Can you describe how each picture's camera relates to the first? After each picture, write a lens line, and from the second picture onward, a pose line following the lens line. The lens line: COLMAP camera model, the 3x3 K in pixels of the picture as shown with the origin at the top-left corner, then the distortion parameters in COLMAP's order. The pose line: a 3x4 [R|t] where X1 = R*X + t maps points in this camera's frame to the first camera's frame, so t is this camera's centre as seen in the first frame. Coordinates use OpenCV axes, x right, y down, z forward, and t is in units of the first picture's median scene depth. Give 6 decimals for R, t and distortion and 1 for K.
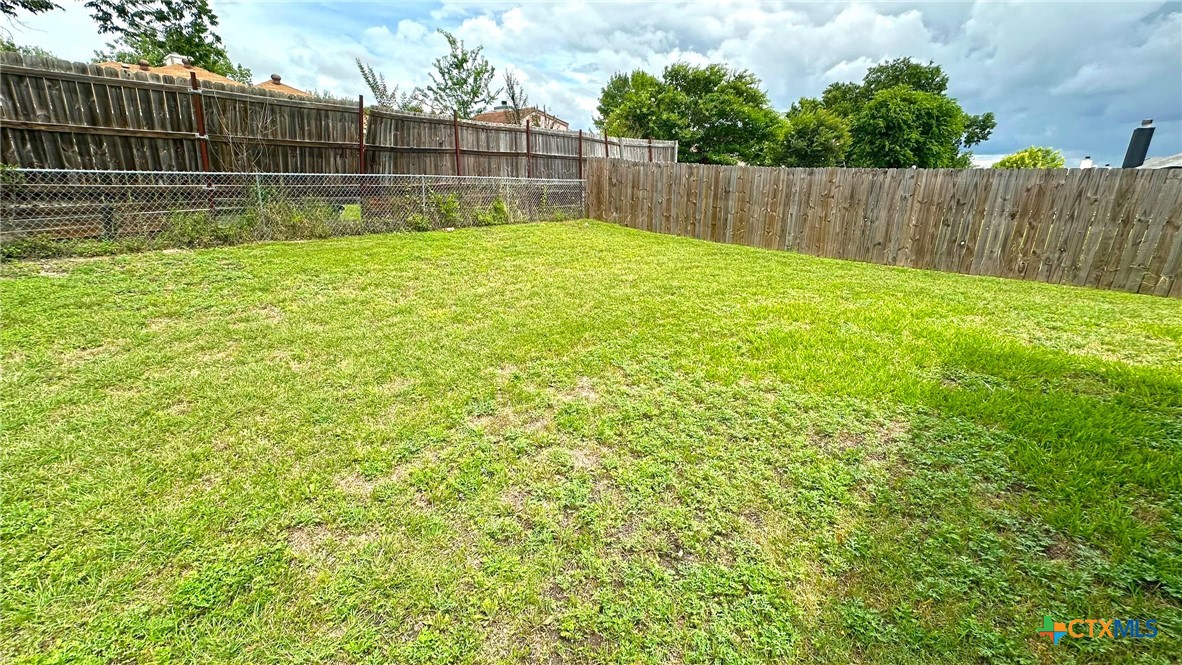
lens RADIAL K [[471.6, 0, 589.7], [0, 471.6, 331.9], [0, 0, 1]] dist [-0.002460, 0.000705]
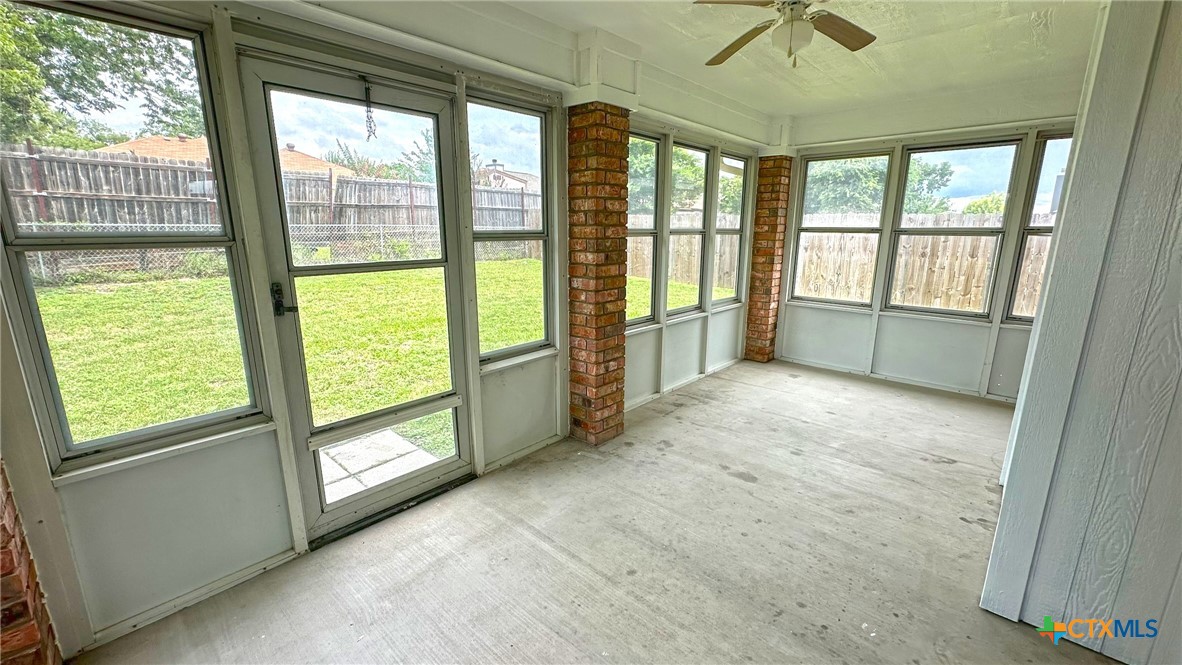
lens RADIAL K [[471.6, 0, 589.7], [0, 471.6, 331.9], [0, 0, 1]] dist [-0.002460, 0.000705]
pose [[0.999588, -0.005501, -0.028175, 0.410051], [0.002851, 0.995637, -0.093266, 0.135366], [0.028565, 0.093147, 0.995243, -0.400526]]
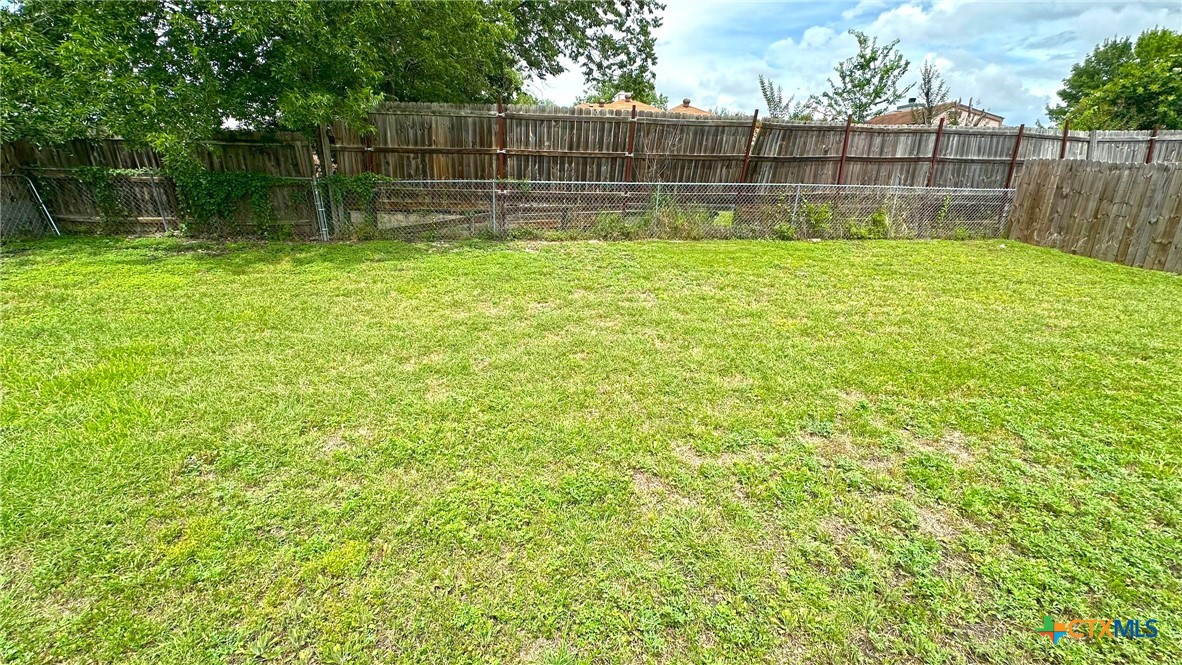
lens RADIAL K [[471.6, 0, 589.7], [0, 471.6, 331.9], [0, 0, 1]] dist [-0.002460, 0.000705]
pose [[0.752720, 0.192438, -0.629587, -0.005691], [-0.203110, 0.977555, 0.055964, 0.006985], [0.626226, 0.085750, 0.774911, -0.022864]]
